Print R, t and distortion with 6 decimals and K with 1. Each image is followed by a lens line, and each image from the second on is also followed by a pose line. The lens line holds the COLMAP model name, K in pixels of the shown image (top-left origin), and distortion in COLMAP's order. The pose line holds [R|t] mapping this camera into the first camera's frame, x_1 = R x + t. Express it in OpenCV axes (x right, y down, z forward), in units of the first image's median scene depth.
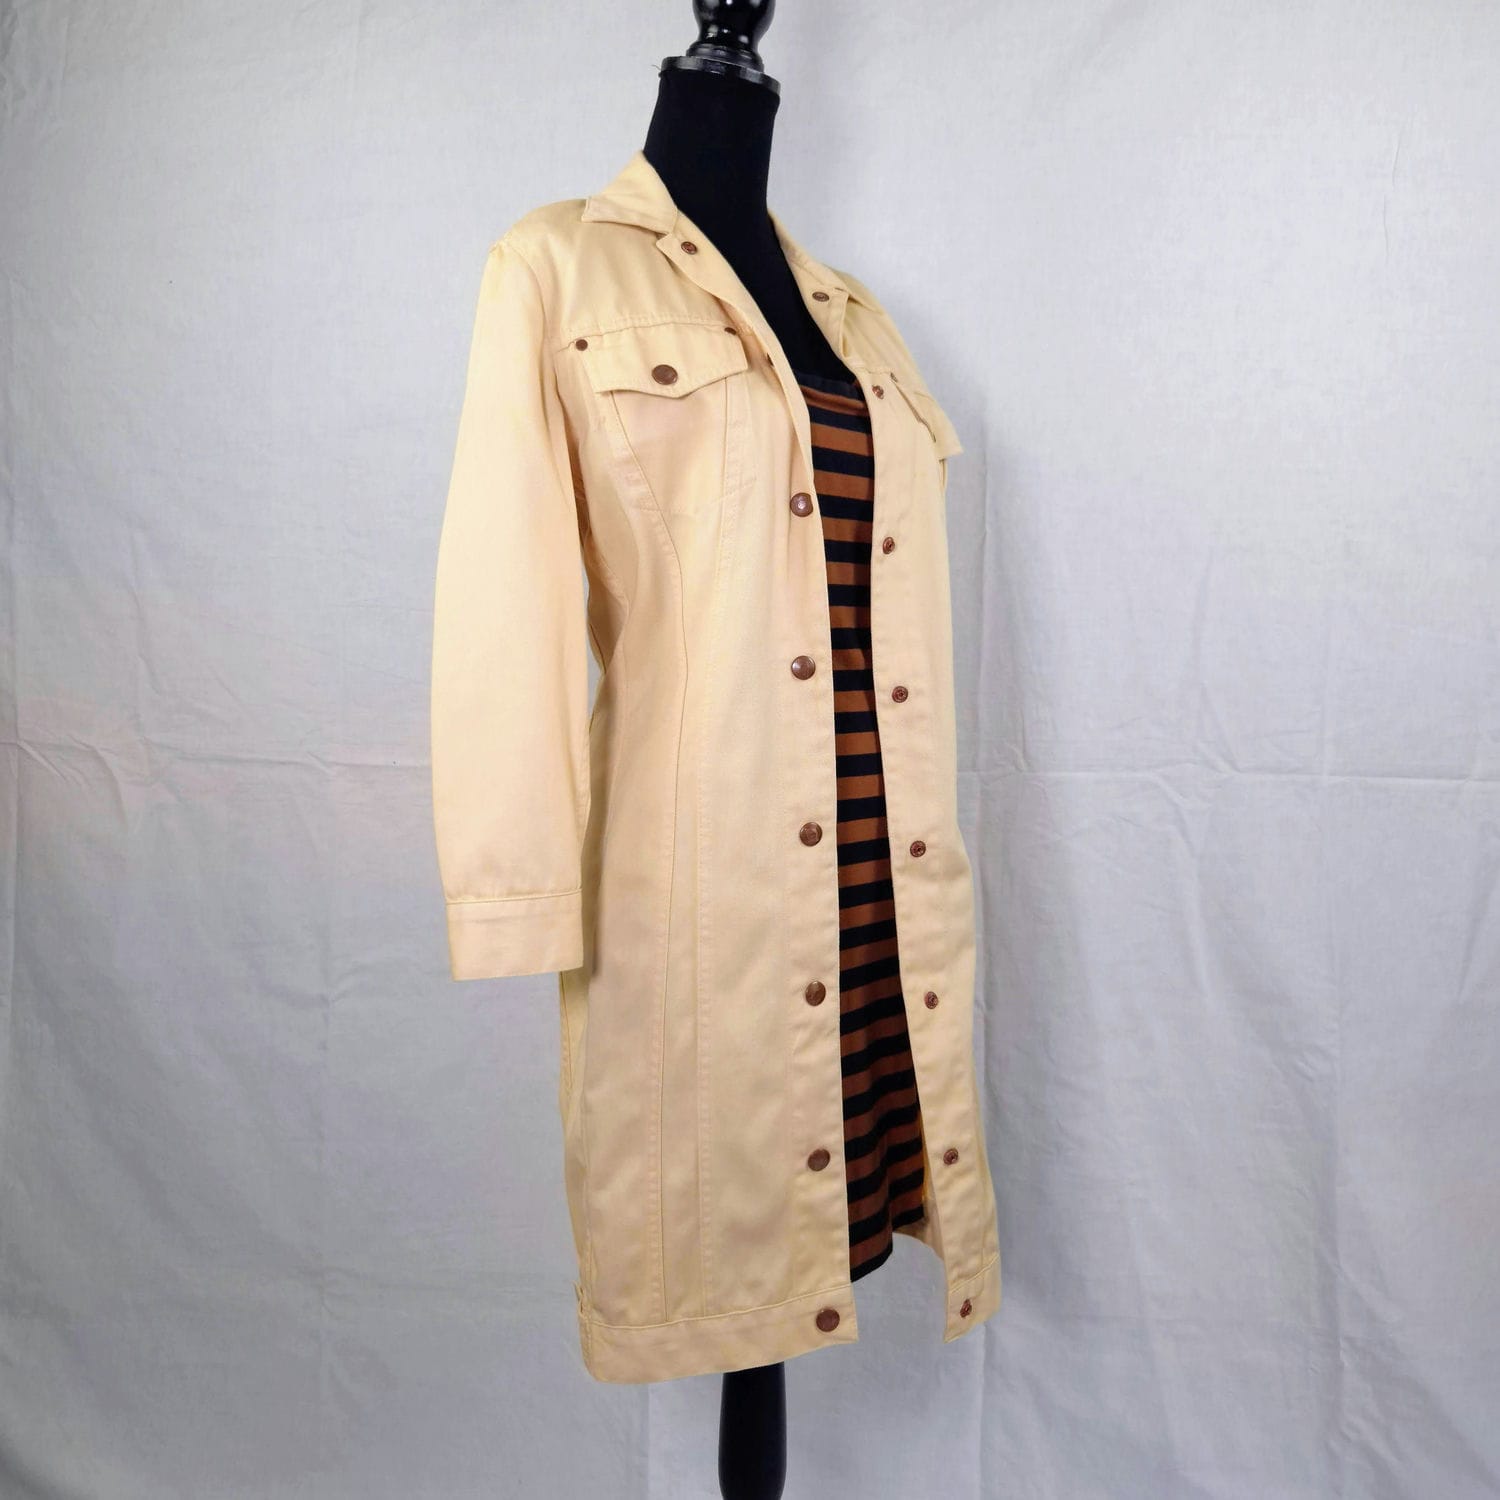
lens RADIAL K [[1311.5, 0, 742.0], [0, 1311.5, 719.3], [0, 0, 1]] dist [0.068608, -0.059030]
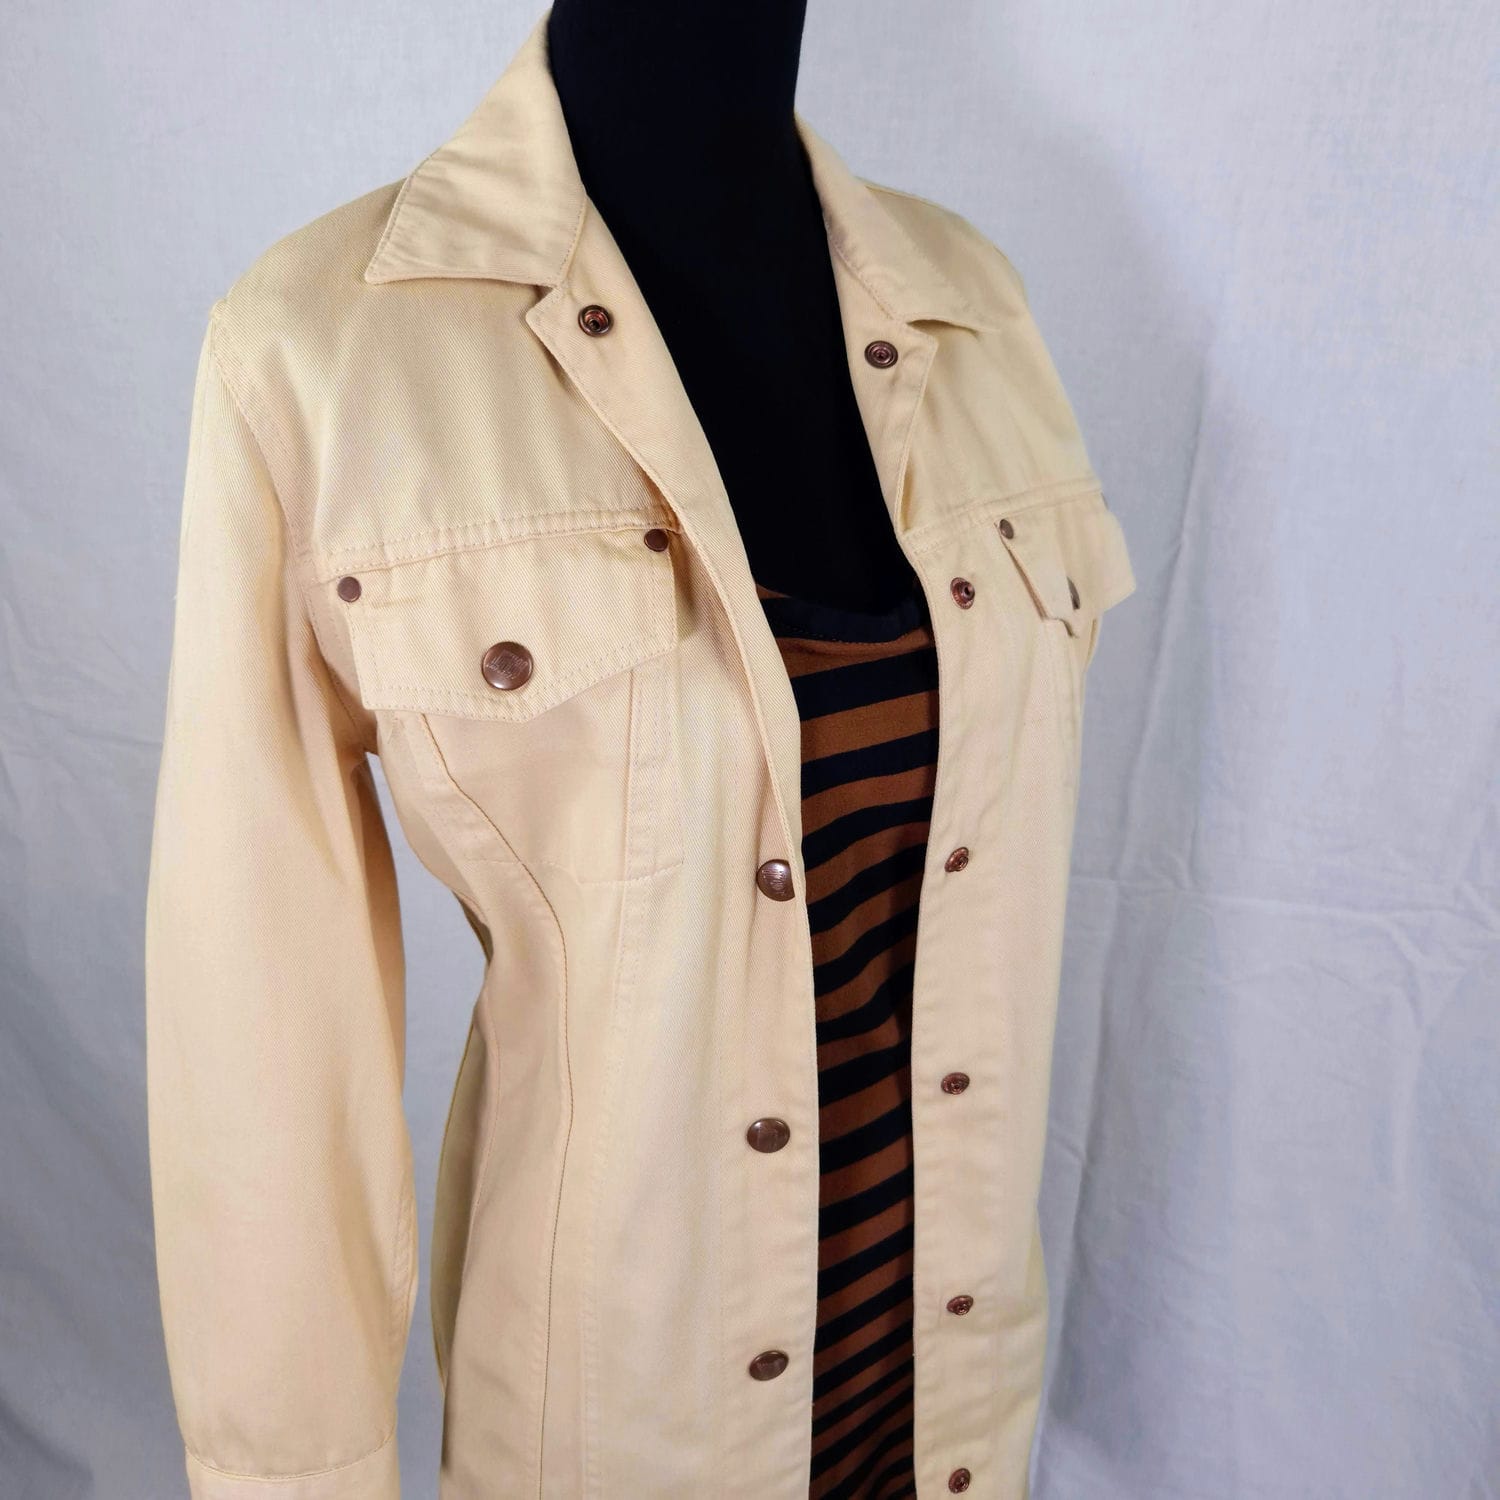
lens RADIAL K [[1311.5, 0, 742.0], [0, 1311.5, 719.3], [0, 0, 1]] dist [0.068608, -0.059030]
pose [[0.989118, 0.083544, -0.121105, 0.086470], [-0.036363, 0.936419, 0.348994, -0.392945], [0.142561, -0.340792, 0.929267, 0.503638]]
